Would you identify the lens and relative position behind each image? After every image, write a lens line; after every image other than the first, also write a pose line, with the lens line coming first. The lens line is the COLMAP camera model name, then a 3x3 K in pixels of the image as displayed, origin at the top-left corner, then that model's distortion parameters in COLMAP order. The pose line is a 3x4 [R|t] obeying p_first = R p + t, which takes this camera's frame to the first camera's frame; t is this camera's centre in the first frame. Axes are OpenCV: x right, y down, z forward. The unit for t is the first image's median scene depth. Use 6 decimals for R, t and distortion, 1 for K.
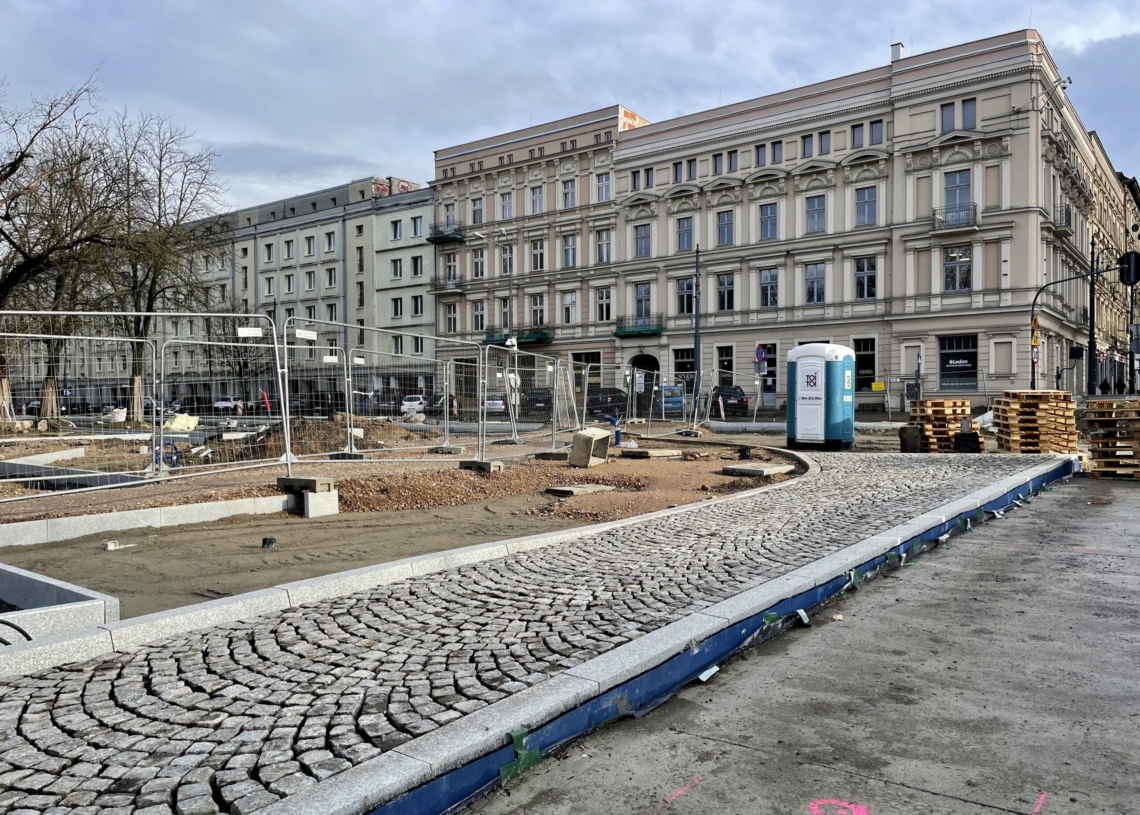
lens RADIAL K [[855.4, 0, 578.5], [0, 855.4, 404.8], [0, 0, 1]] dist [0.100926, -0.129913]
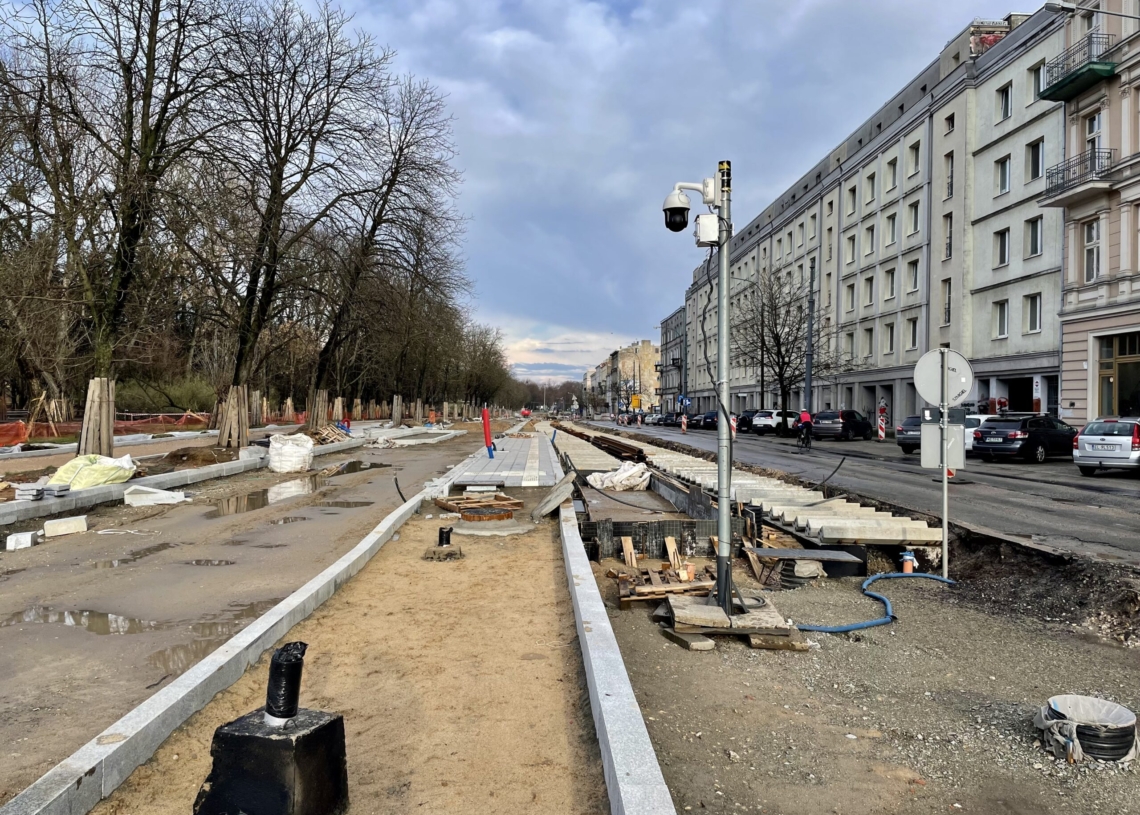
lens RADIAL K [[855.4, 0, 578.5], [0, 855.4, 404.8], [0, 0, 1]] dist [0.100926, -0.129913]
pose [[0.641295, 0.007297, -0.767259, 0.044924], [-0.012599, 0.999920, -0.001020, -0.015390], [0.767191, 0.010321, 0.641336, 0.587325]]
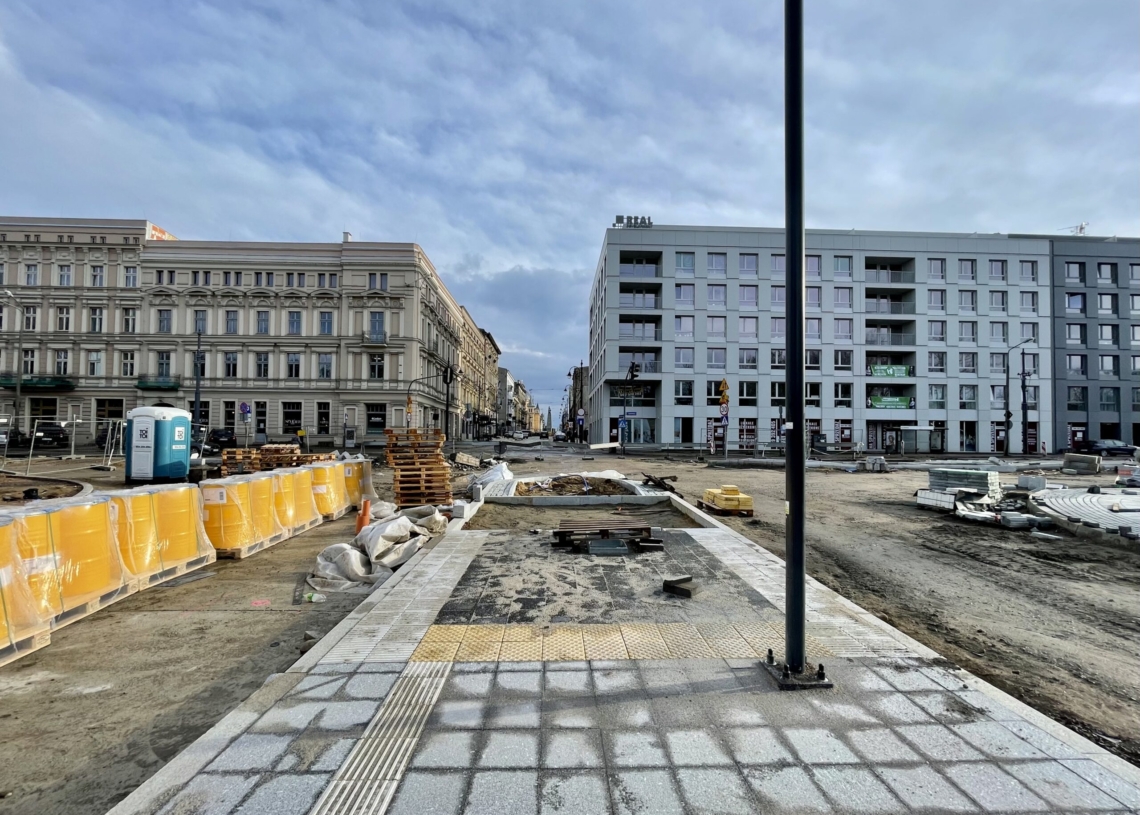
lens RADIAL K [[478.6, 0, 567.0], [0, 478.6, 429.3], [0, 0, 1]] dist [-0.001847, 0.000057]
pose [[0.780076, 0.026856, 0.625108, 0.106151], [-0.015771, 0.999605, -0.023264, -0.009441], [-0.625486, 0.008289, 0.780192, -0.004547]]
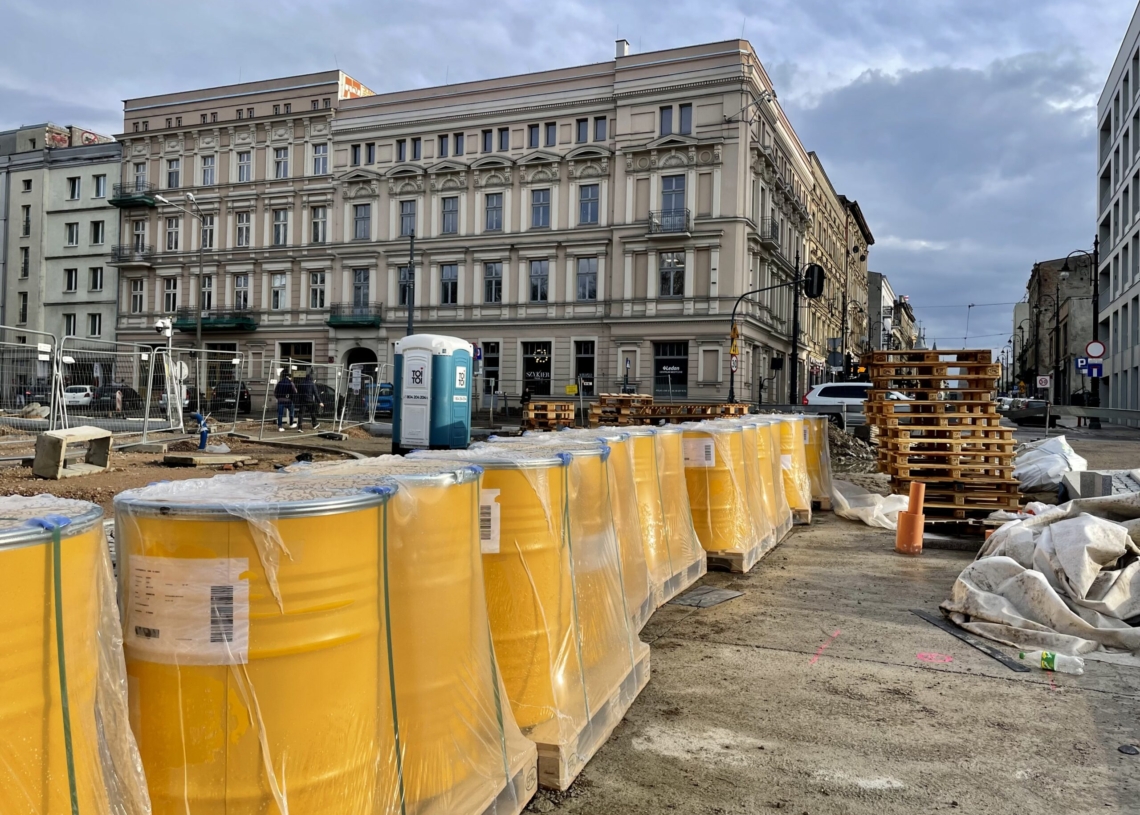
lens RADIAL K [[896.7, 0, 573.0], [0, 896.7, 389.9], [0, 0, 1]] dist [0.099140, -0.133204]
pose [[0.970104, 0.030743, 0.240736, 0.067968], [-0.026286, 0.999419, -0.021705, 0.000171], [-0.241263, 0.014728, 0.970348, 0.028478]]
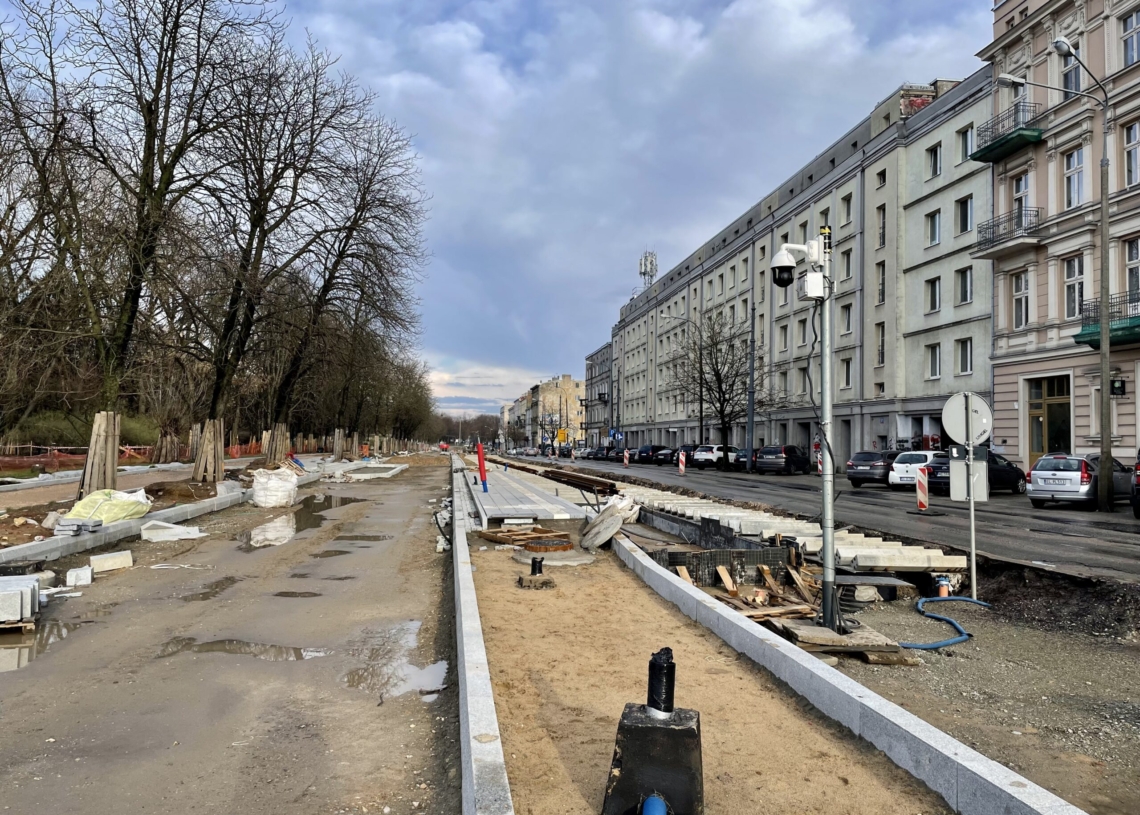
lens RADIAL K [[855.3, 0, 572.0], [0, 855.3, 404.8], [0, 0, 1]] dist [0.101197, -0.132381]
pose [[0.711292, -0.017543, -0.702677, 0.028336], [-0.016620, 0.998989, -0.041765, -0.015518], [0.702700, 0.041386, 0.710282, 0.549237]]
